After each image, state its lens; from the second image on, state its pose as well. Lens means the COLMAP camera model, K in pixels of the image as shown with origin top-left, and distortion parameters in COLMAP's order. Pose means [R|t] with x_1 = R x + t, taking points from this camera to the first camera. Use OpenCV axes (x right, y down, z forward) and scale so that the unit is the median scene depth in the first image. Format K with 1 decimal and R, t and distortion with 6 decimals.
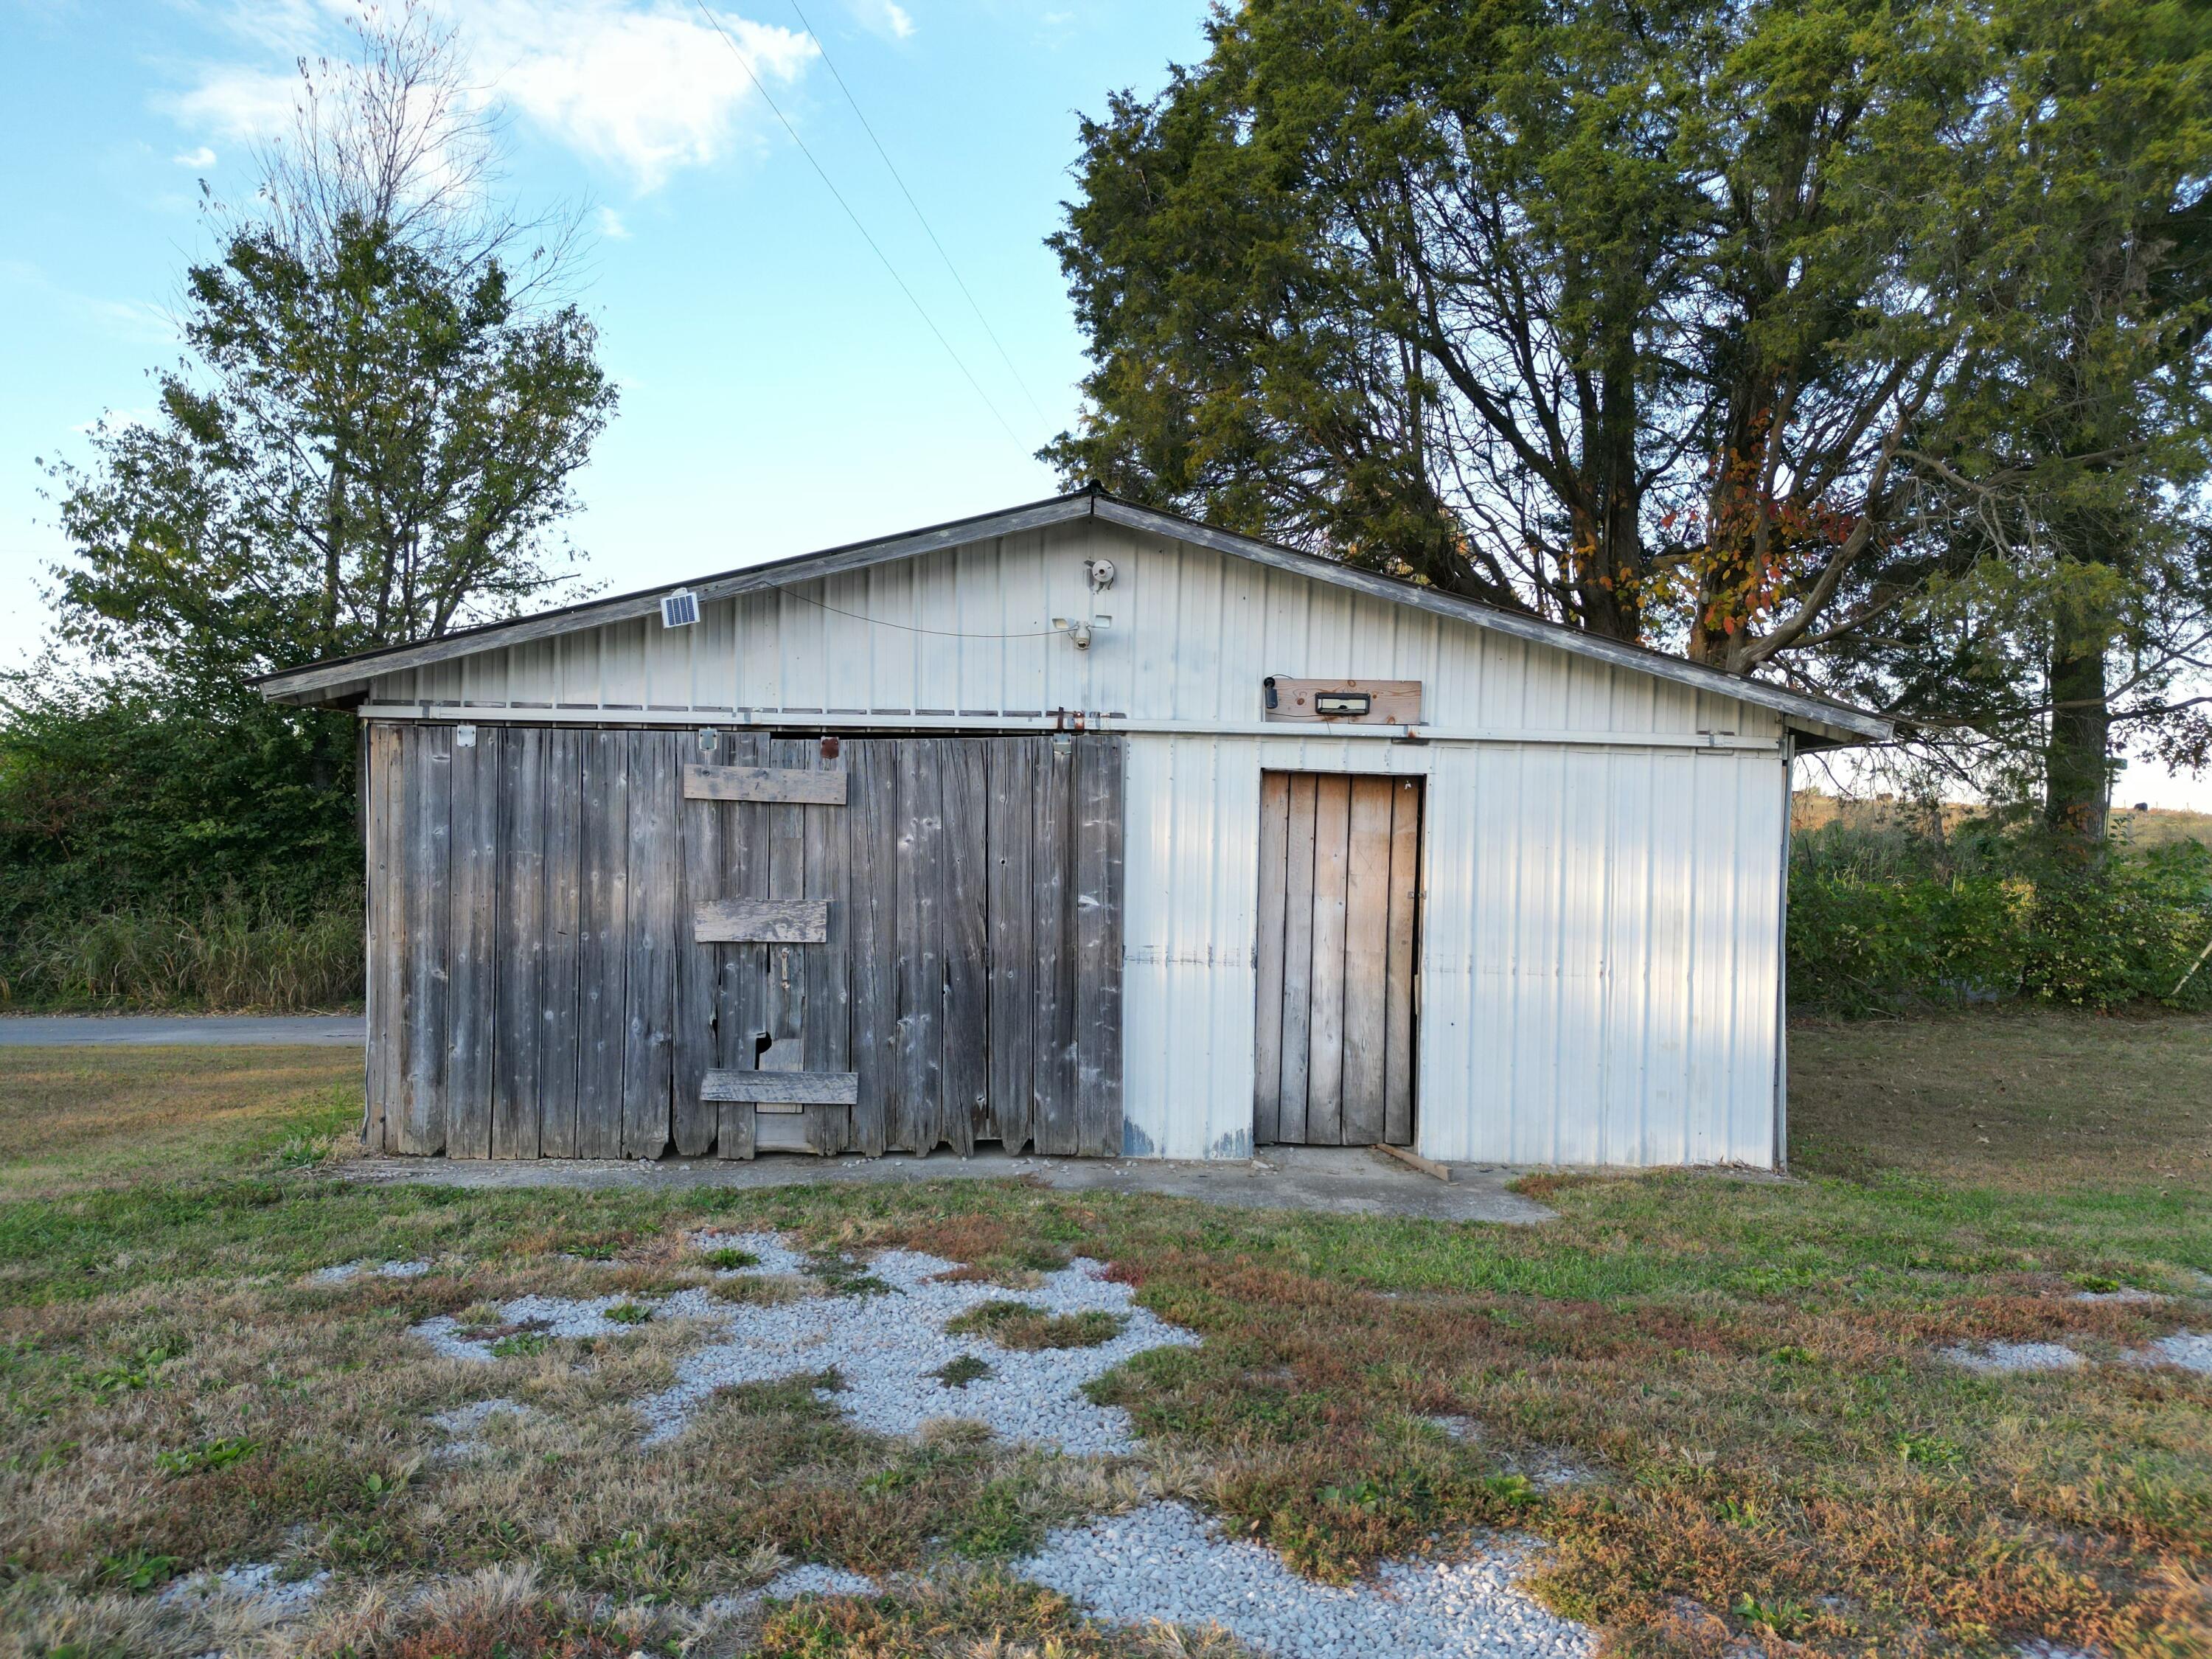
lens RADIAL K [[1563.7, 0, 1106.0], [0, 1563.7, 829.5], [0, 0, 1]] dist [0.080821, -0.064657]
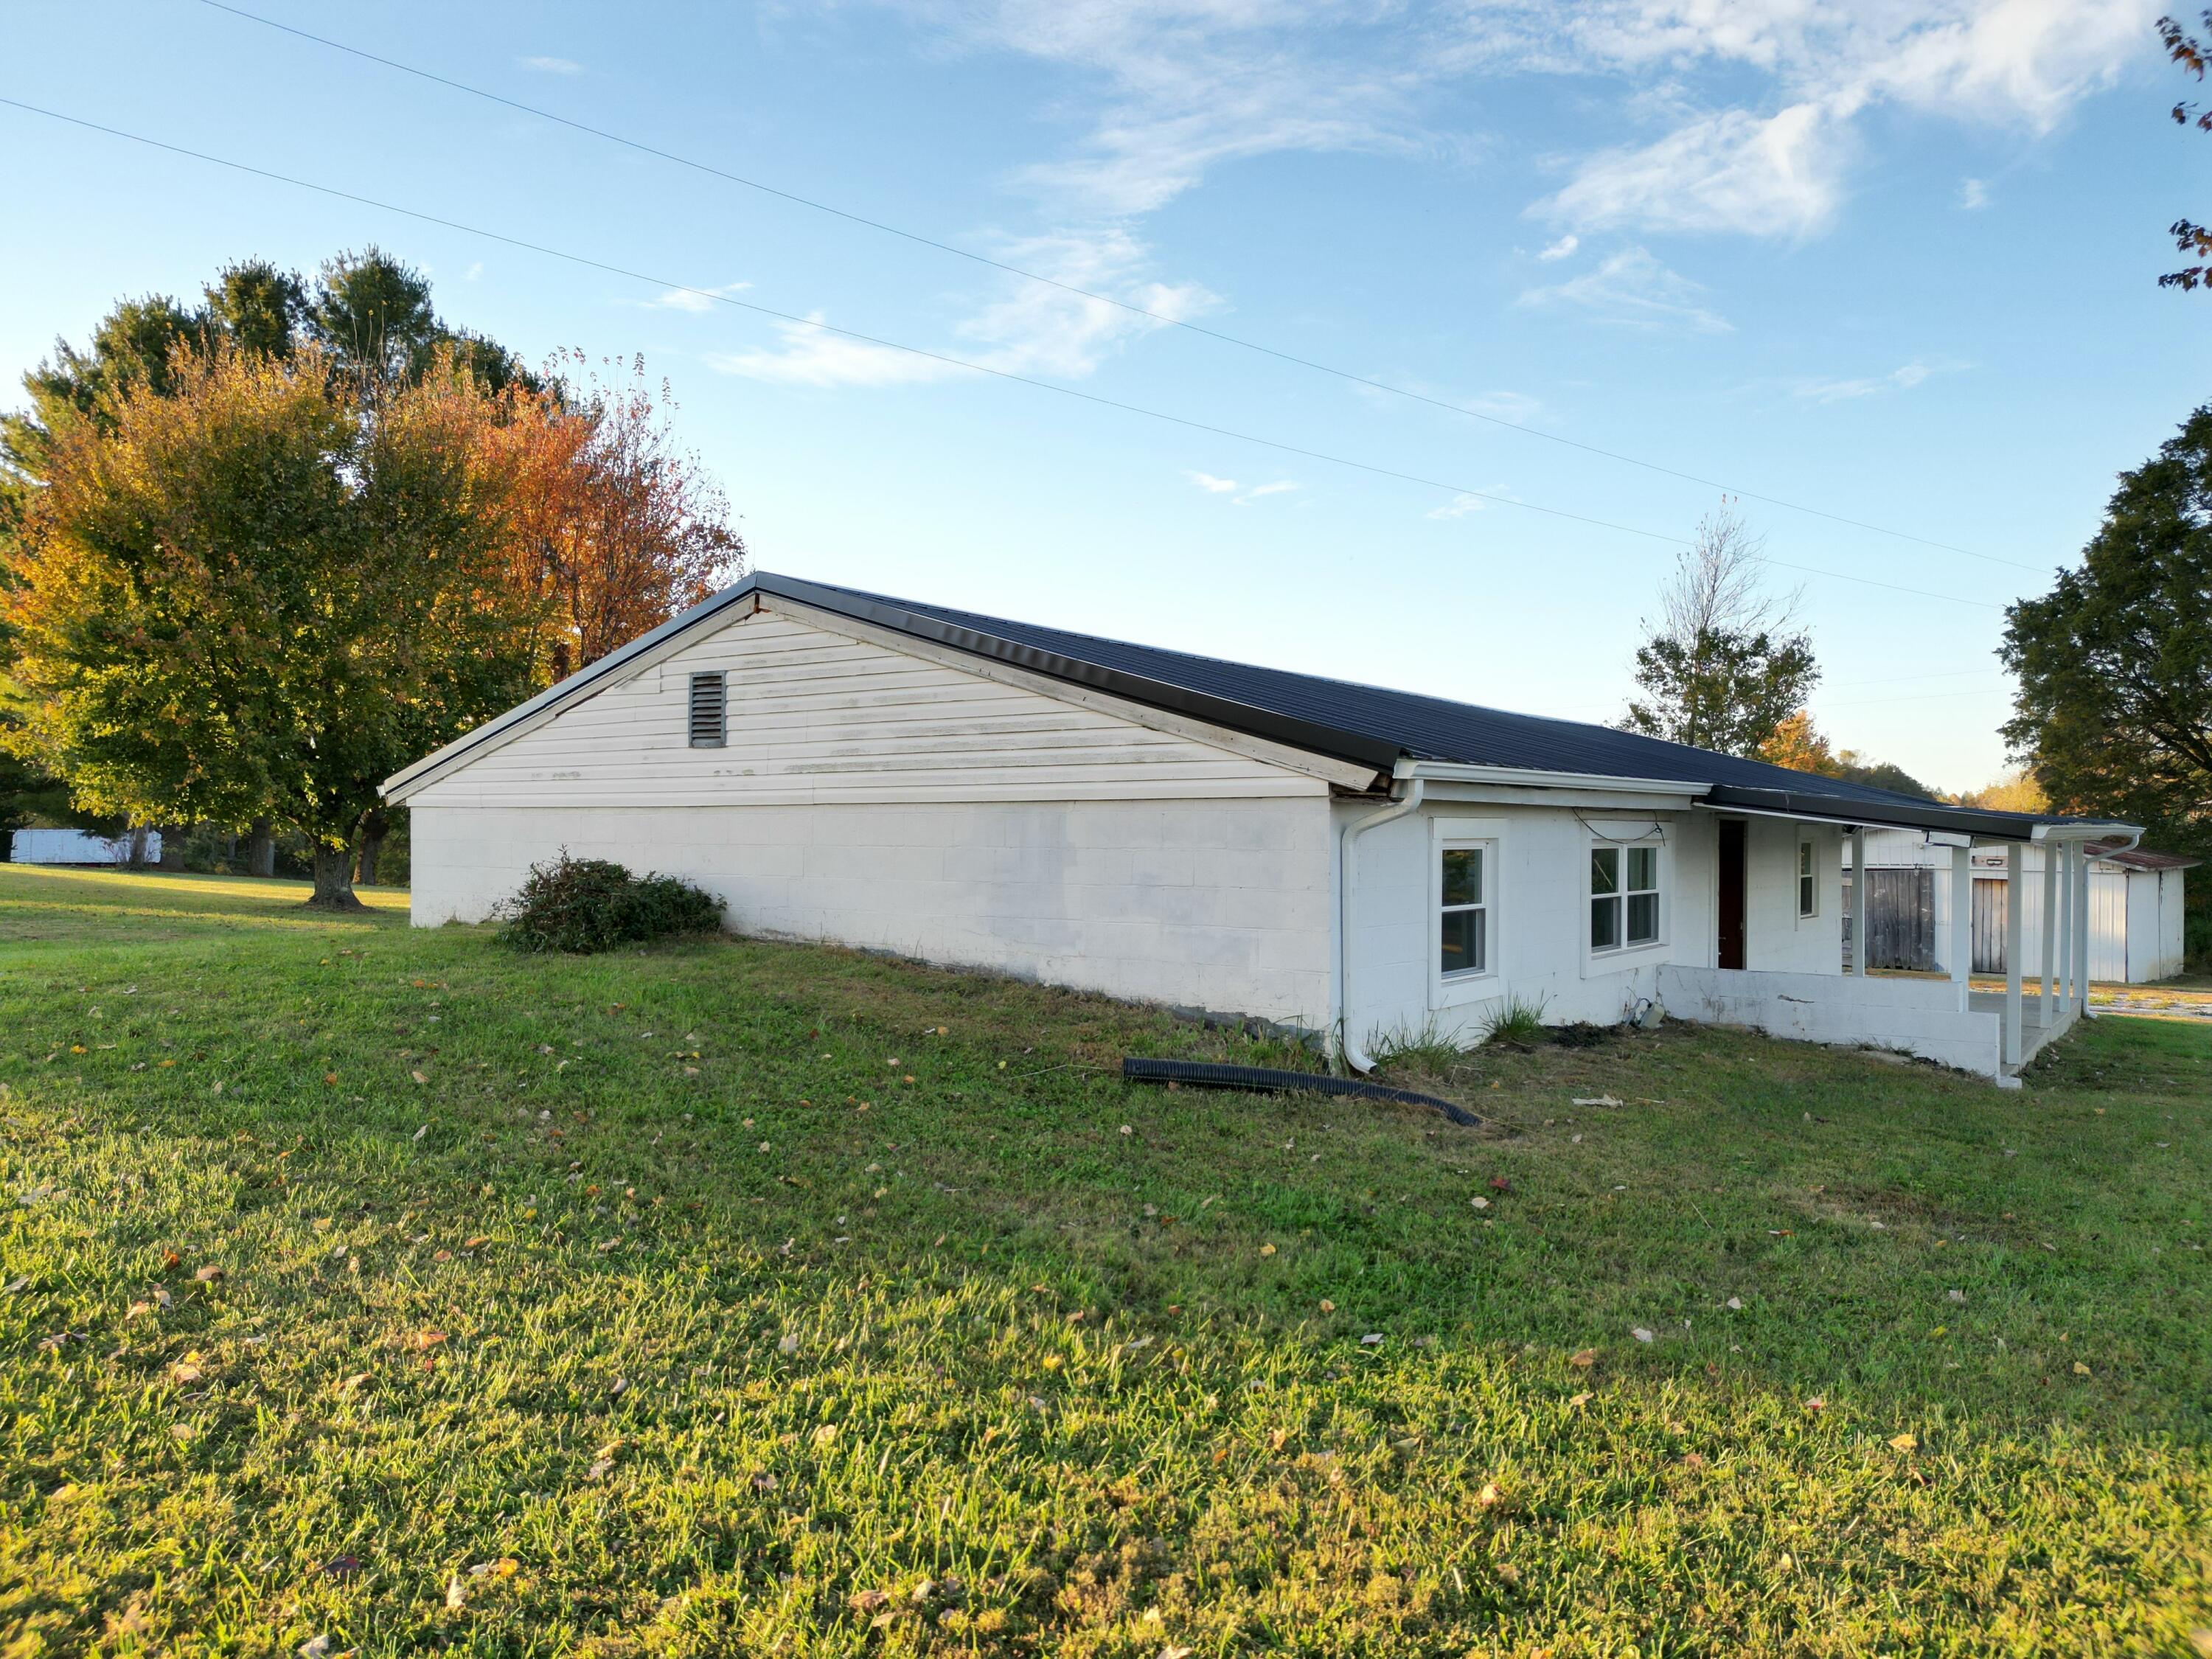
lens RADIAL K [[1563.7, 0, 1106.0], [0, 1563.7, 829.5], [0, 0, 1]] dist [0.080821, -0.064657]
pose [[0.737324, -0.013860, -0.675397, 0.471410], [0.002589, 0.999840, -0.017691, -0.037731], [0.675534, 0.011295, 0.737242, -1.367130]]
